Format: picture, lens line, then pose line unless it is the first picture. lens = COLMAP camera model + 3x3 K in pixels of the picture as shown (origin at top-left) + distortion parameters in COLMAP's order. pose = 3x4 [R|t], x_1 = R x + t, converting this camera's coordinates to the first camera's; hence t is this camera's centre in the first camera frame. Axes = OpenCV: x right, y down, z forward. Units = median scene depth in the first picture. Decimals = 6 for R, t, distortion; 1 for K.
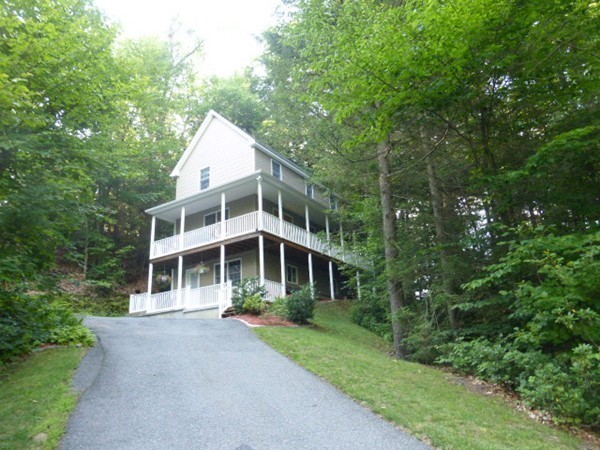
lens RADIAL K [[441.2, 0, 300.0], [0, 441.2, 225.0], [0, 0, 1]] dist [-0.006793, -0.002459]
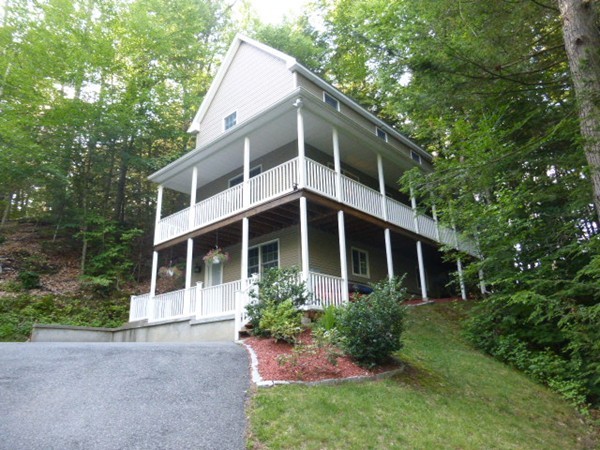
lens RADIAL K [[441.2, 0, 300.0], [0, 441.2, 225.0], [0, 0, 1]] dist [-0.006793, -0.002459]
pose [[0.986156, -0.033485, -0.162403, 0.002502], [0.036656, 0.999190, 0.016573, 0.046623], [0.161716, -0.022297, 0.986585, 0.380352]]
